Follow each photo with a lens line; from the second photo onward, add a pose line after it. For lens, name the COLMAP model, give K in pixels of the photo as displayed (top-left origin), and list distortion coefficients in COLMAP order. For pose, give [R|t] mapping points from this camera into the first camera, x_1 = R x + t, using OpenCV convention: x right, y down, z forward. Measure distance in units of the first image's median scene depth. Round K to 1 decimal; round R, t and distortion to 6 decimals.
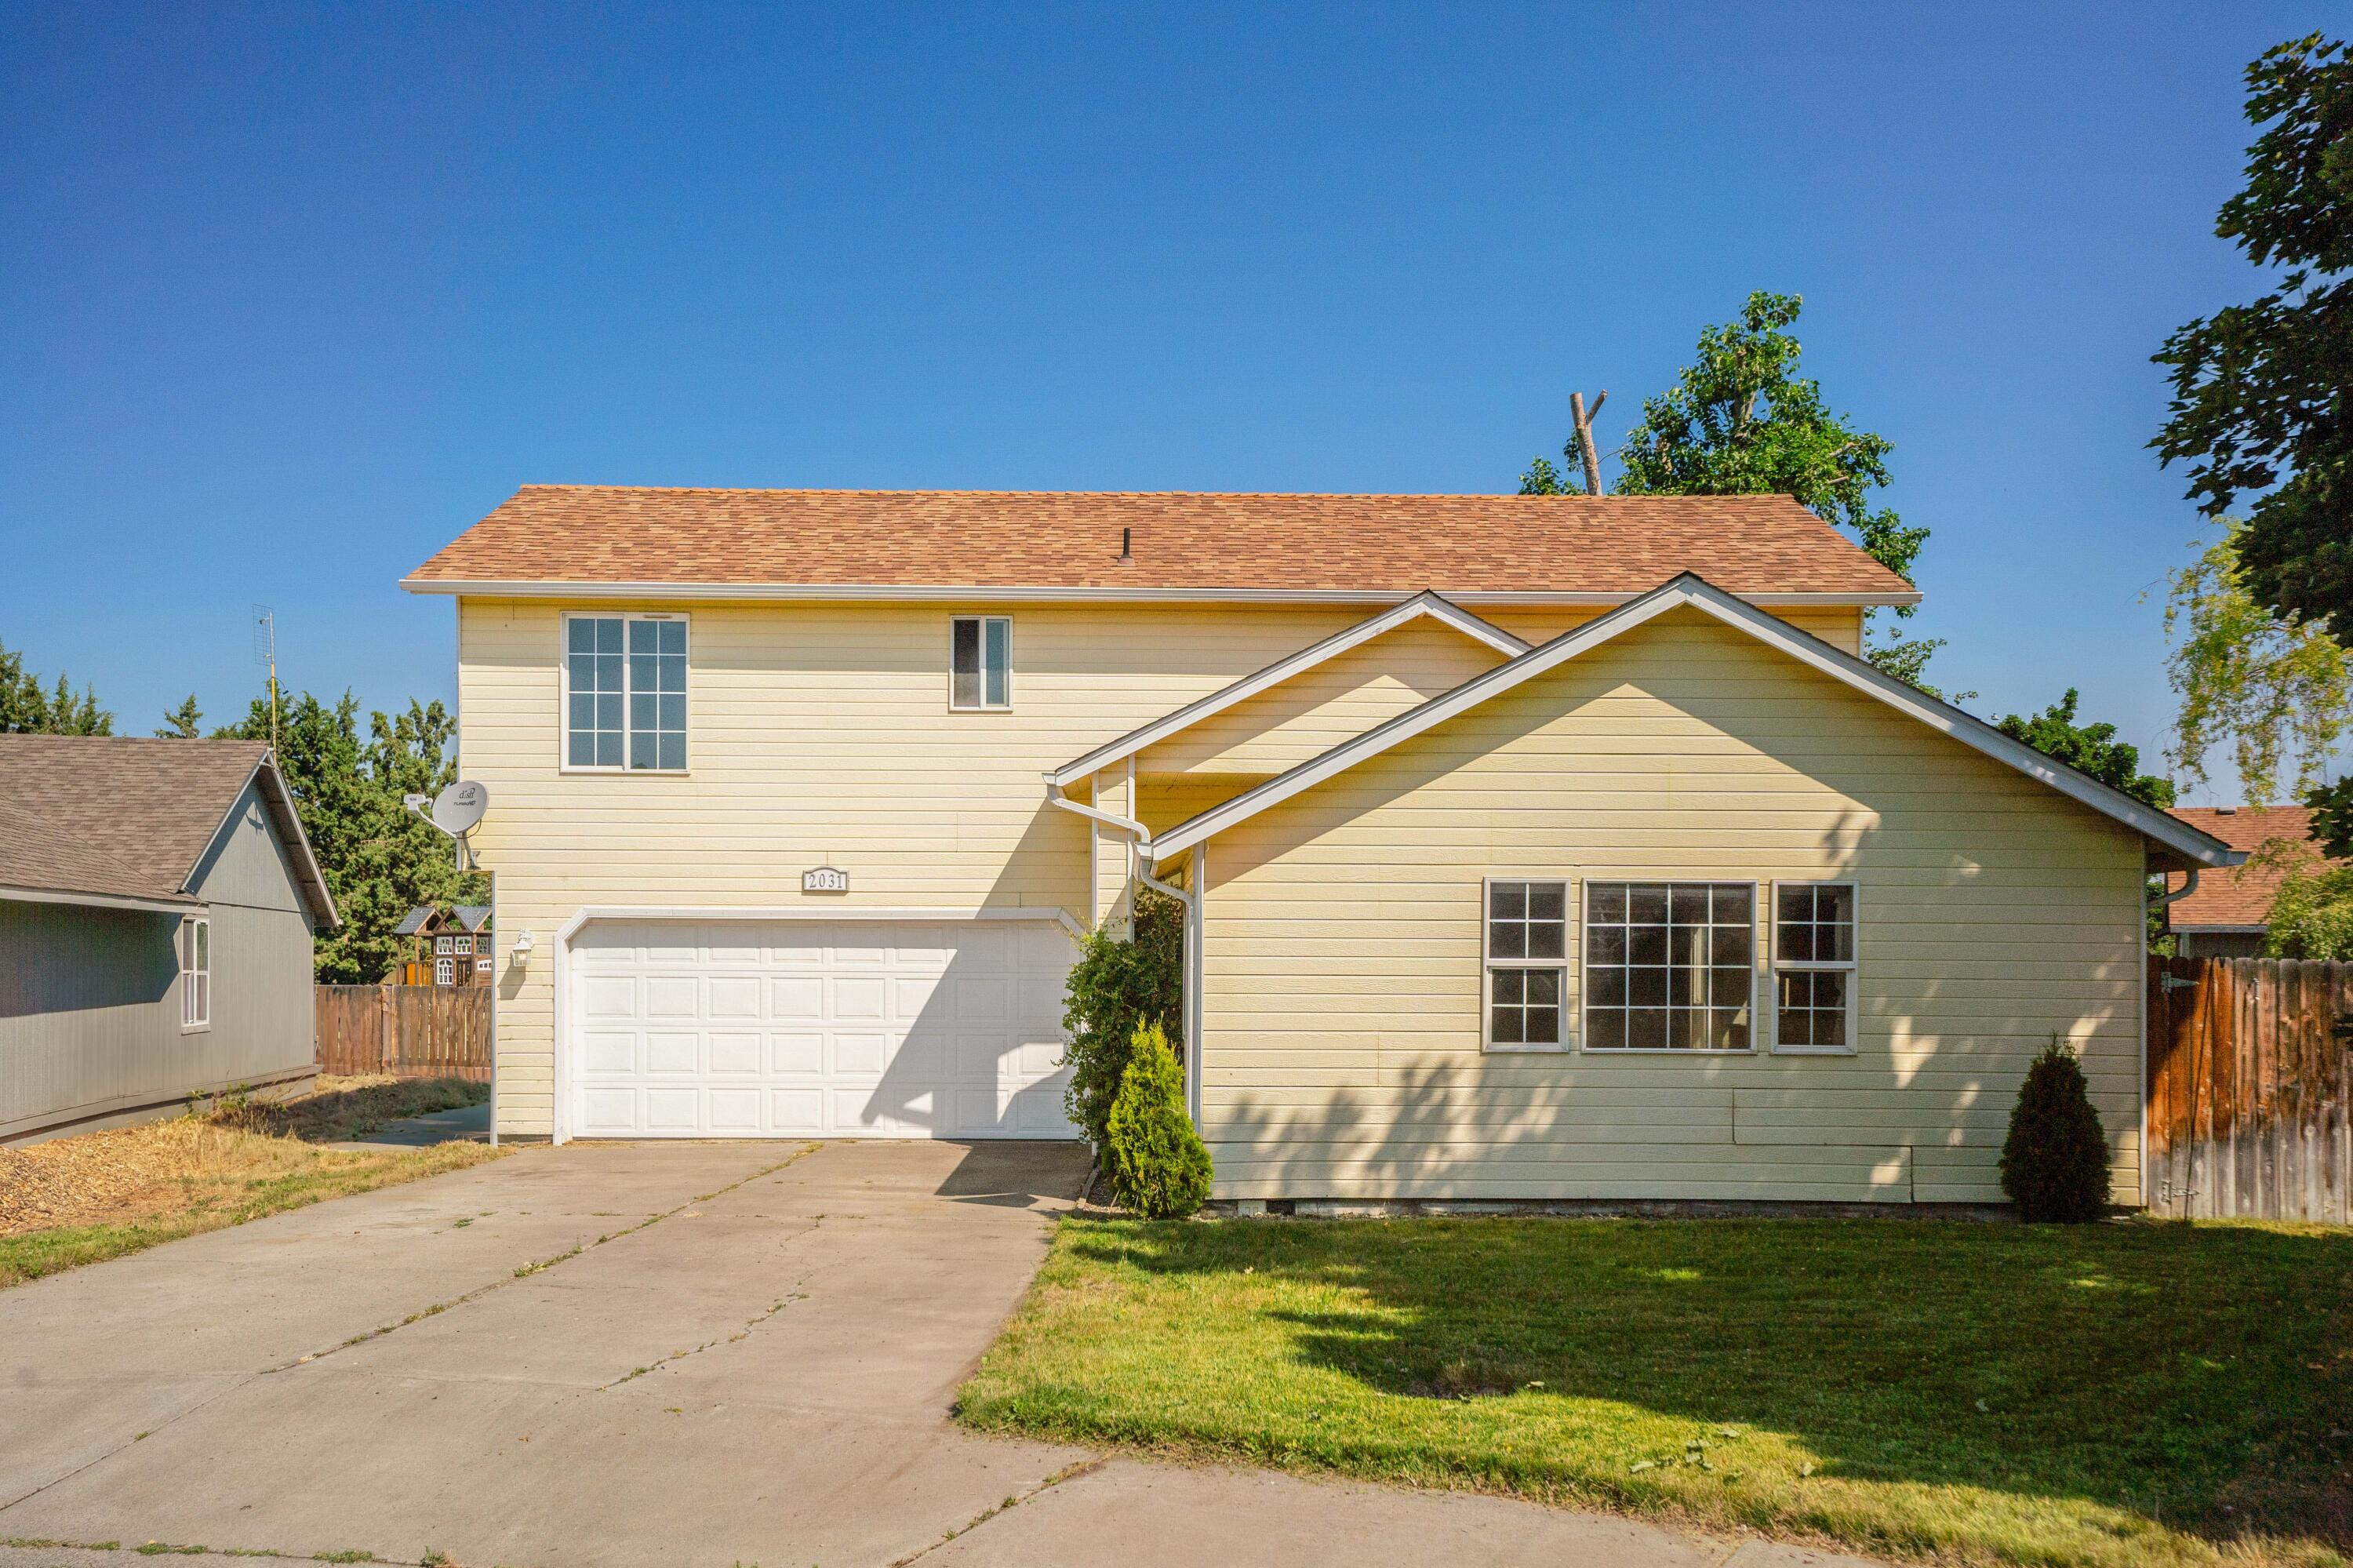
lens RADIAL K [[1902.4, 0, 1176.5], [0, 1902.4, 784.0], [0, 0, 1]] dist [0.028545, 0.002394]
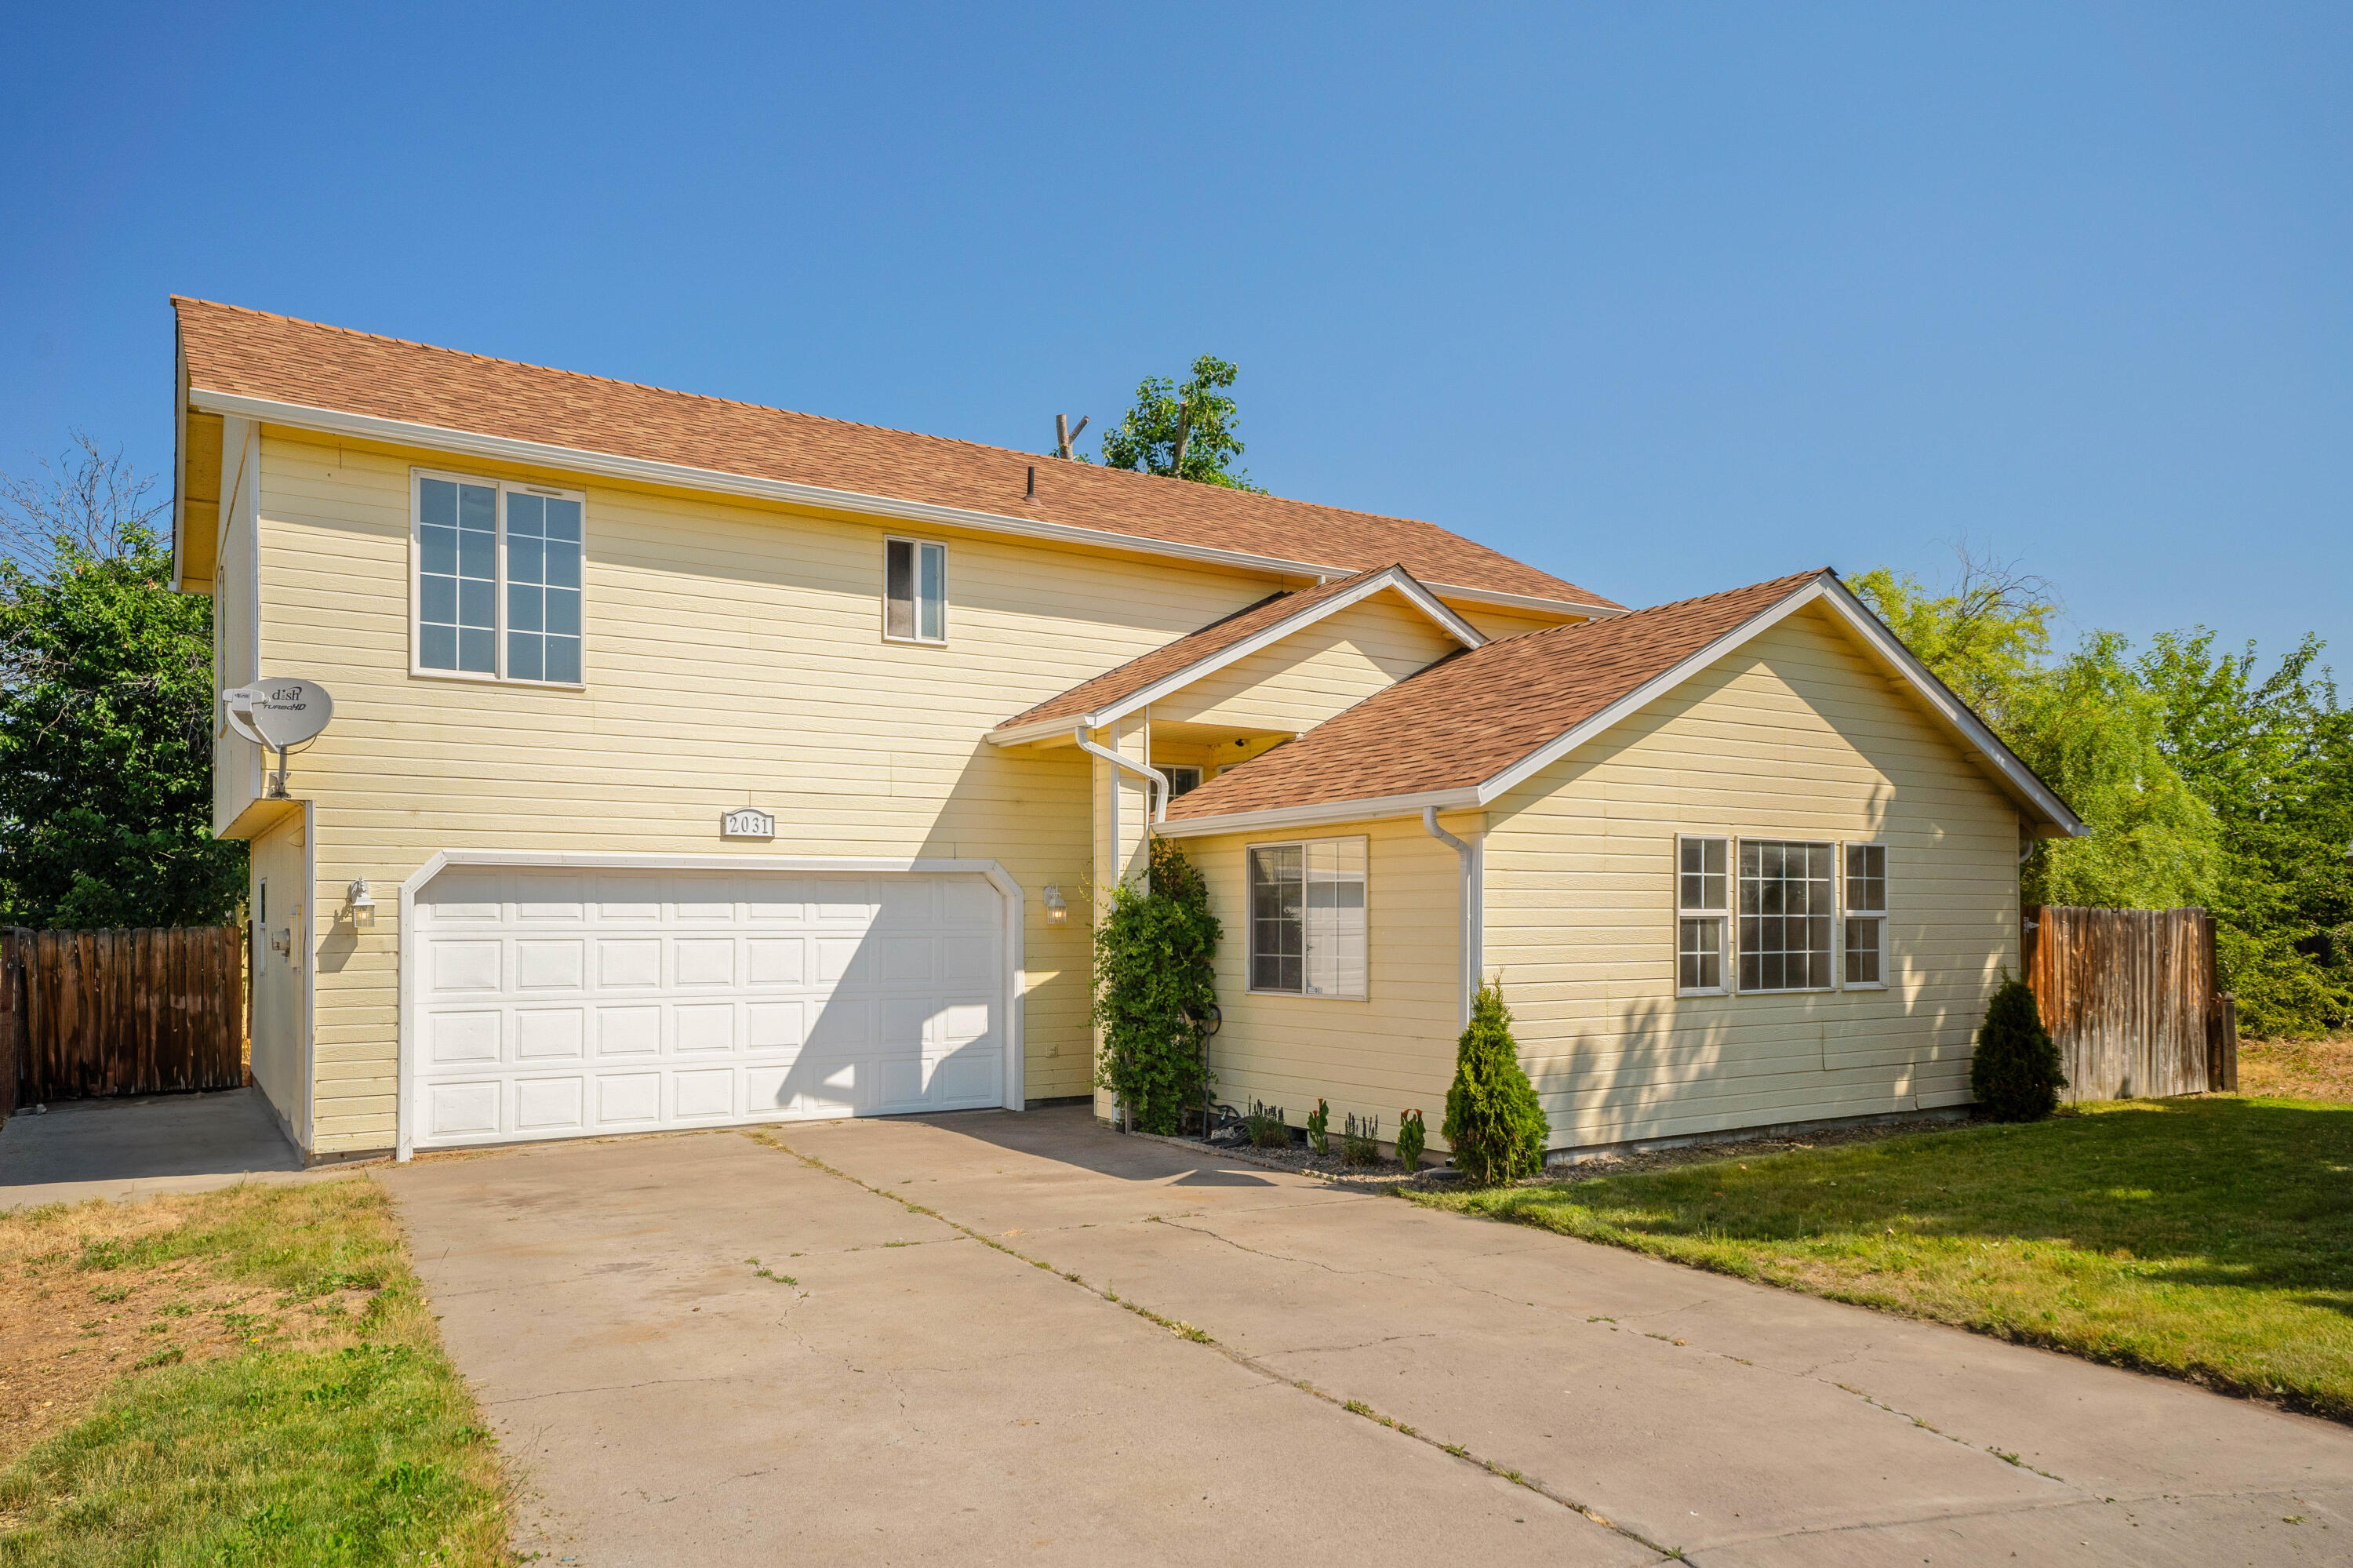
lens RADIAL K [[1586.7, 0, 1176.5], [0, 1586.7, 784.0], [0, 0, 1]] dist [0.013574, 0.002209]
pose [[0.845024, 0.038455, 0.533345, -0.403993], [-0.042080, 0.999100, -0.005366, 0.028174], [-0.533071, -0.017909, 0.845881, 0.293362]]
